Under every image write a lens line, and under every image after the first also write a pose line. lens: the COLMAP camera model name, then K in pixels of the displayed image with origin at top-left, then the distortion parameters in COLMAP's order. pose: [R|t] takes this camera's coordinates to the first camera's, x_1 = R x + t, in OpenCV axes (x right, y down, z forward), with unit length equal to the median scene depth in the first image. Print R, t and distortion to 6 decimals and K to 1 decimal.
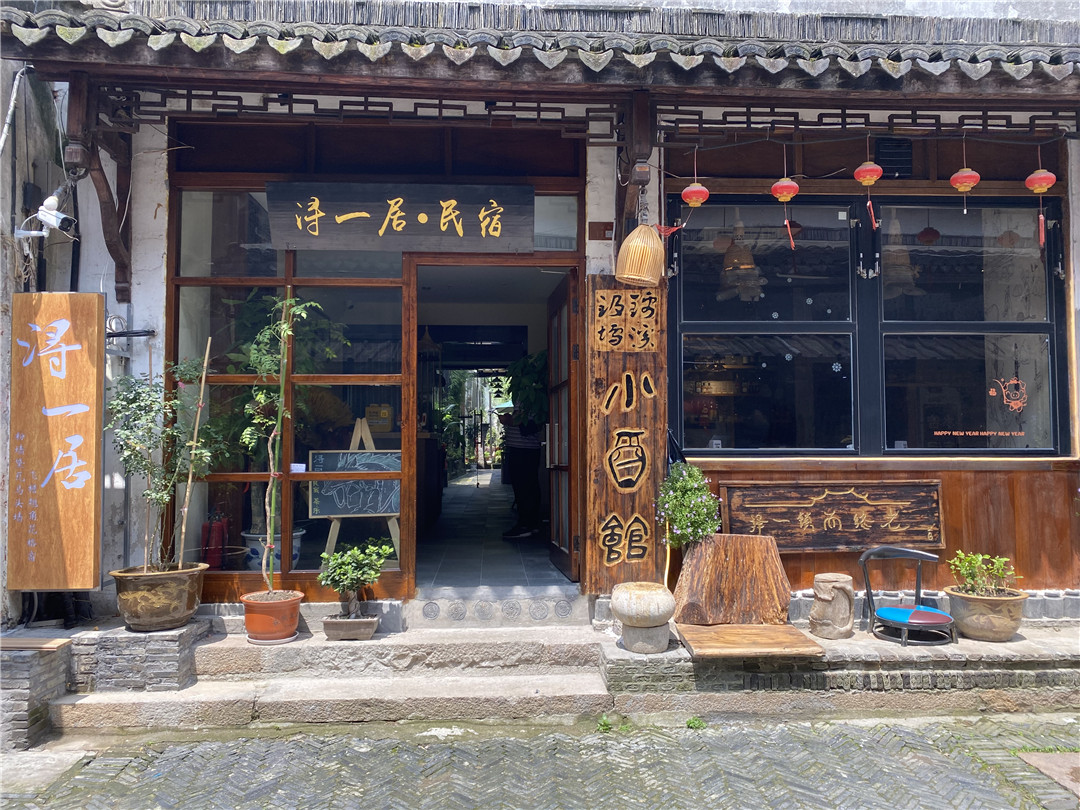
lens RADIAL K [[834.4, 0, 537.5], [0, 834.4, 414.4], [0, 0, 1]] dist [0.066690, -0.039723]
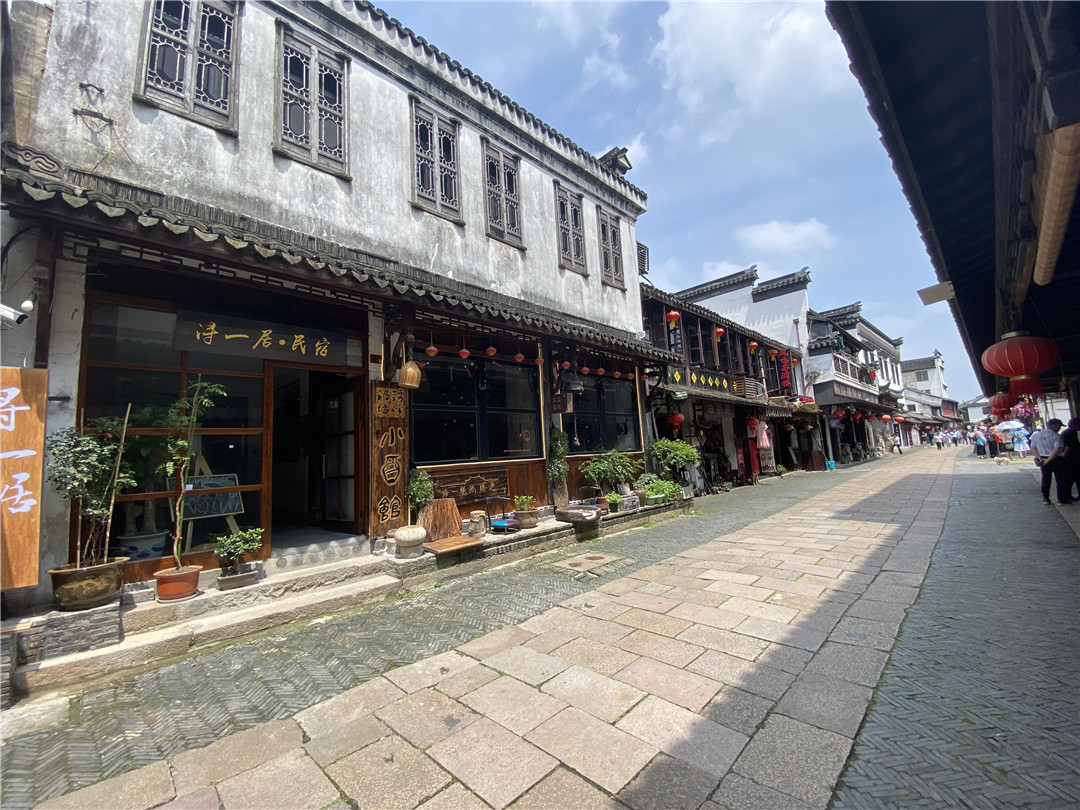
lens RADIAL K [[439.4, 0, 531.9], [0, 439.4, 410.6], [0, 0, 1]] dist [-0.000373, -0.011218]
pose [[0.742736, 0.027648, 0.669013, -0.400496], [0.035194, 0.996154, -0.080240, 0.009809], [-0.668658, 0.083142, 0.738907, -0.059858]]
